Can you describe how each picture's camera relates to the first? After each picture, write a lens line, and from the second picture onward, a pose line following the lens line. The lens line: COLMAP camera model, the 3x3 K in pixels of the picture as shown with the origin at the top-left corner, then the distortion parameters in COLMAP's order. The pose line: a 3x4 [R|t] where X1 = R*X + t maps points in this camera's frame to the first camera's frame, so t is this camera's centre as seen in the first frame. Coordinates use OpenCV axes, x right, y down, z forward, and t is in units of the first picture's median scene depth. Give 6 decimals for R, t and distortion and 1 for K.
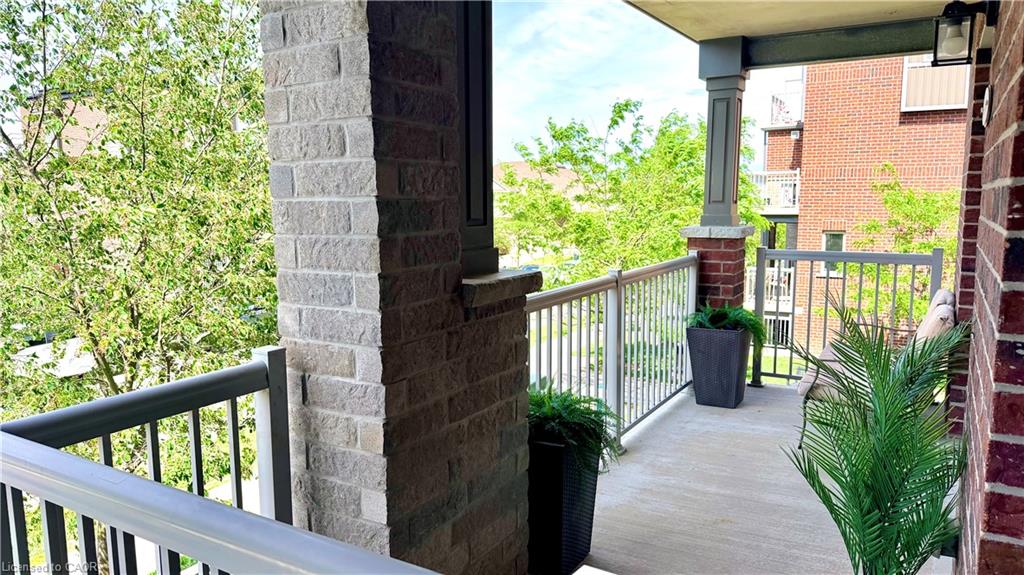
lens RADIAL K [[718.6, 0, 511.7], [0, 718.6, 289.3], [0, 0, 1]] dist [0.029948, -0.055259]
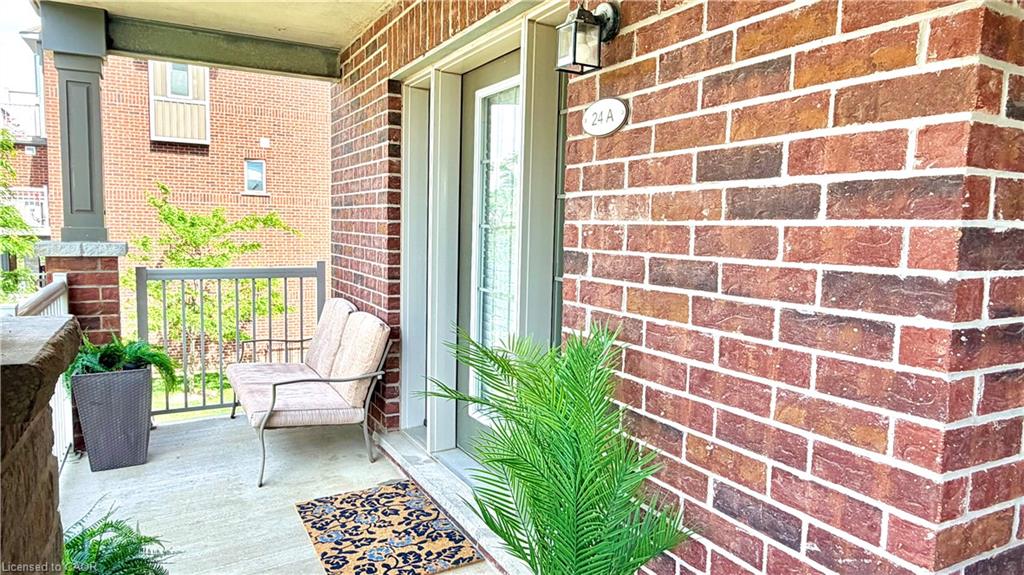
lens RADIAL K [[643.4, 0, 513.2], [0, 643.4, 290.0], [0, 0, 1]] dist [-0.003800, -0.004644]
pose [[0.506729, -0.066805, 0.859513, -0.088544], [0.085518, 0.995971, 0.026994, -0.014162], [-0.857853, 0.059825, 0.510401, 0.242922]]
